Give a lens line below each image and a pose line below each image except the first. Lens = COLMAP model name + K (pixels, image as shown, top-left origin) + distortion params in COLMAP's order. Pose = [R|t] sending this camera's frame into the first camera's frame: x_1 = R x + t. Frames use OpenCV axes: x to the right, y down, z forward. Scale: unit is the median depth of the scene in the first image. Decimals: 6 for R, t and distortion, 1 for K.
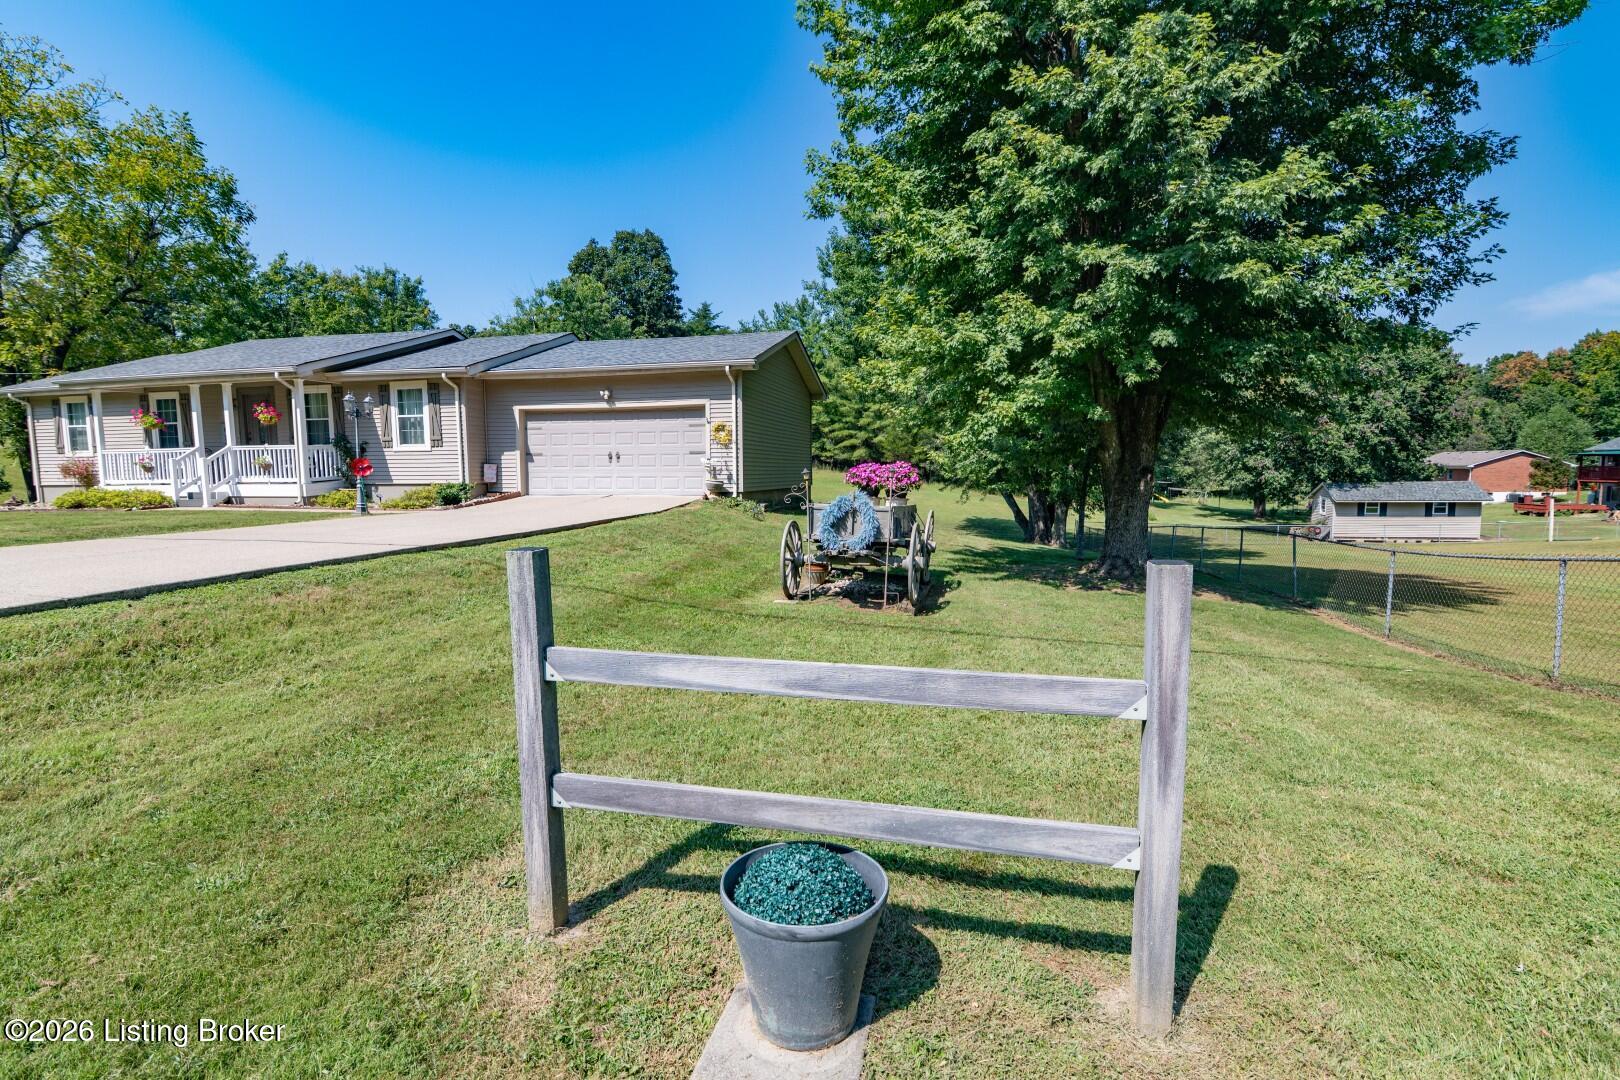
lens RADIAL K [[735.0, 0, 812.8], [0, 735.0, 545.3], [0, 0, 1]] dist [-0.018997, 0.001015]
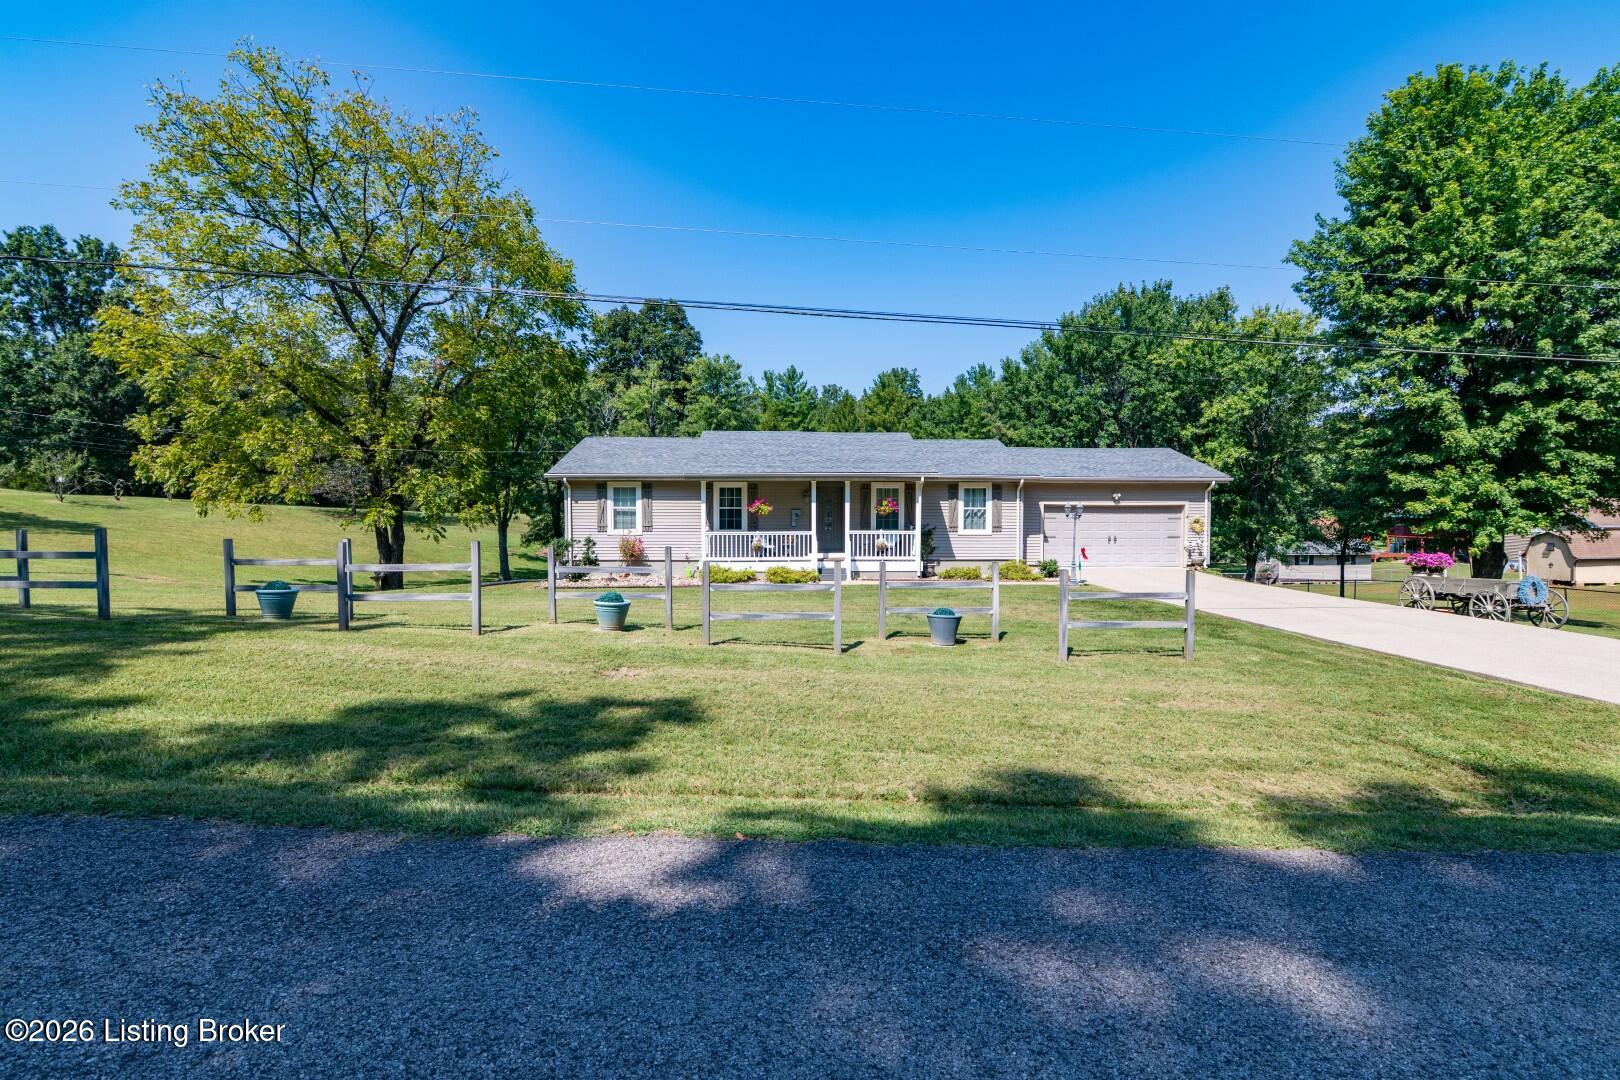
lens RADIAL K [[735.0, 0, 812.8], [0, 735.0, 545.3], [0, 0, 1]] dist [-0.018997, 0.001015]
pose [[0.966266, -0.004232, 0.257513, -1.168054], [0.020068, 0.998062, -0.058899, -0.038198], [-0.256765, 0.062080, 0.964478, -0.198418]]
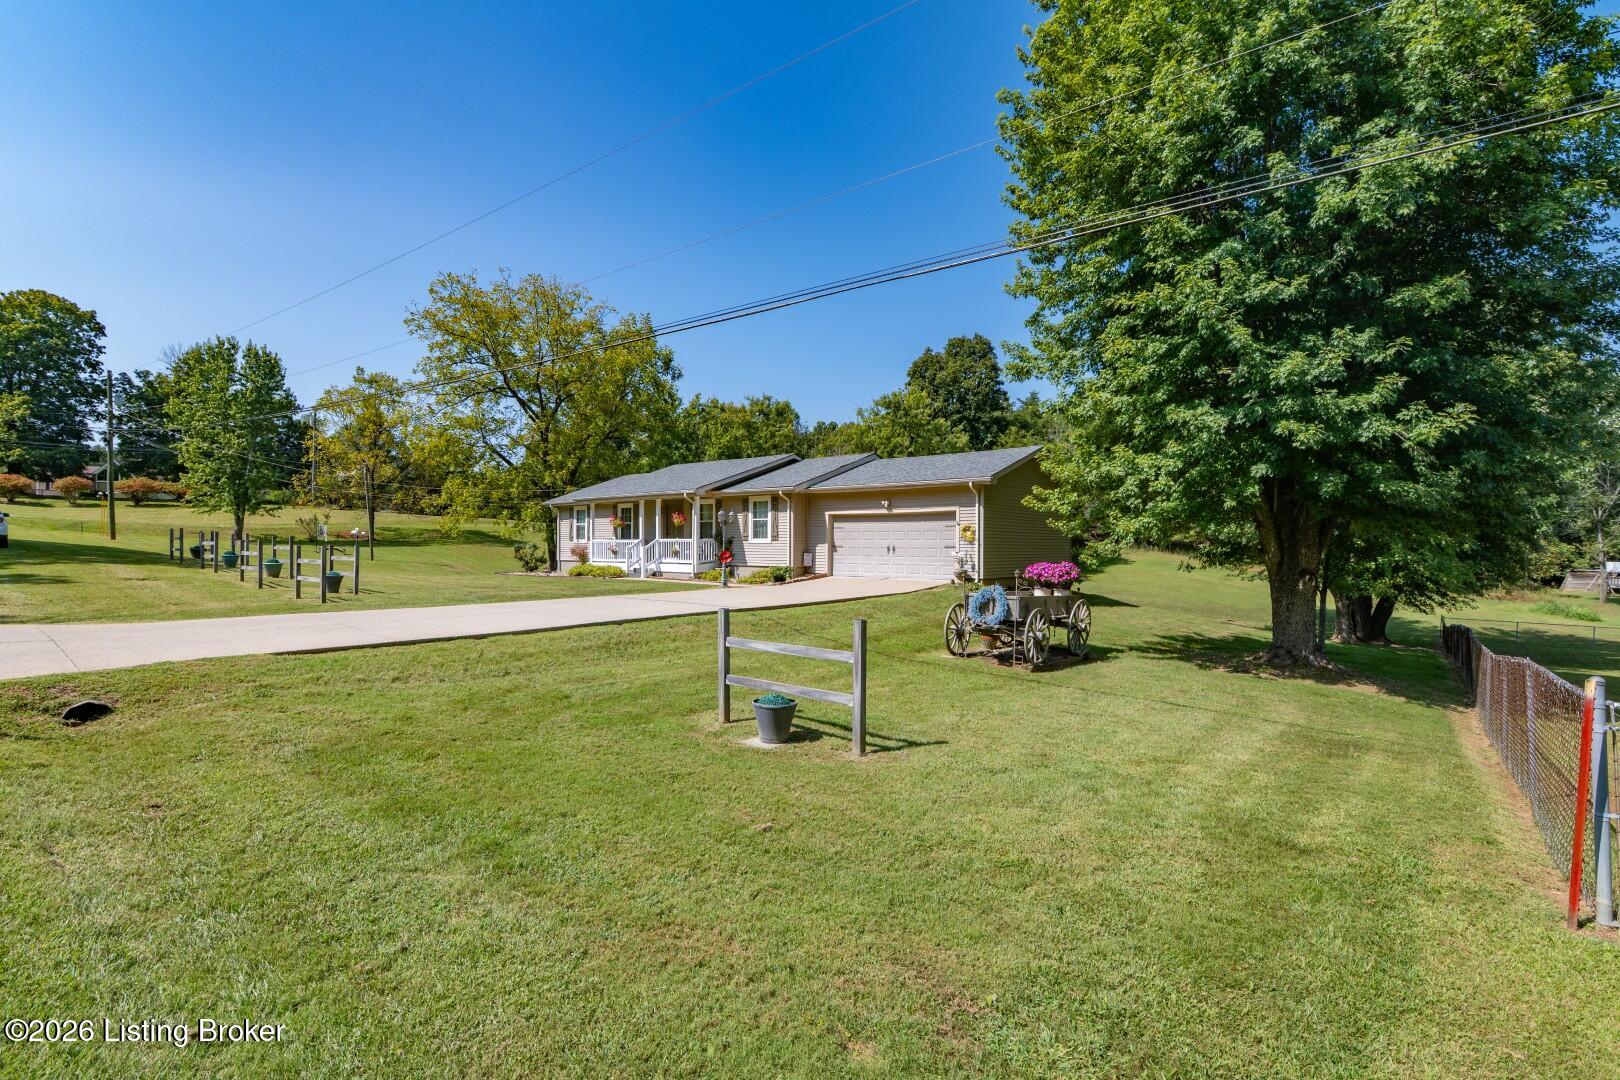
lens RADIAL K [[735.0, 0, 812.8], [0, 735.0, 545.3], [0, 0, 1]] dist [-0.018997, 0.001015]
pose [[0.894392, 0.008731, -0.447198, 0.197068], [-0.054436, 0.994502, -0.089455, -0.000507], [0.443959, 0.104352, 0.889950, -0.249443]]
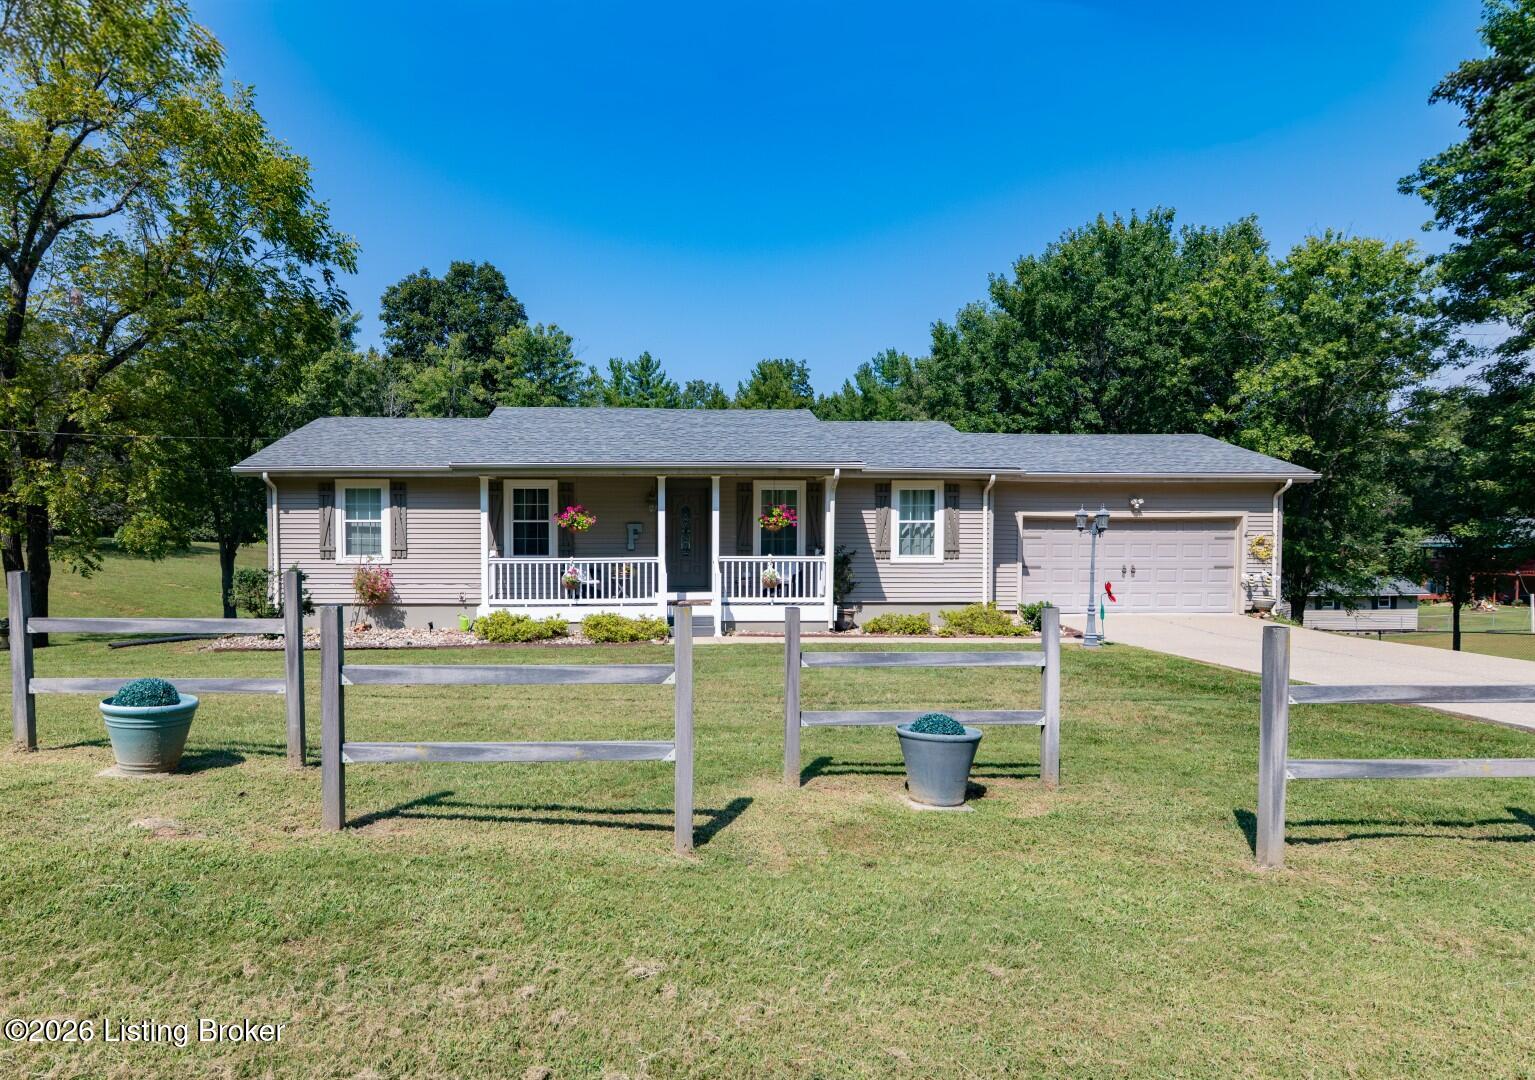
lens RADIAL K [[892.3, 0, 674.6], [0, 892.3, 578.4], [0, 0, 1]] dist [-0.014926, -0.000239]
pose [[0.966783, -0.003230, 0.255579, -1.073175], [0.021085, 0.997520, -0.067152, -0.049202], [-0.254728, 0.070311, 0.964453, 0.090993]]
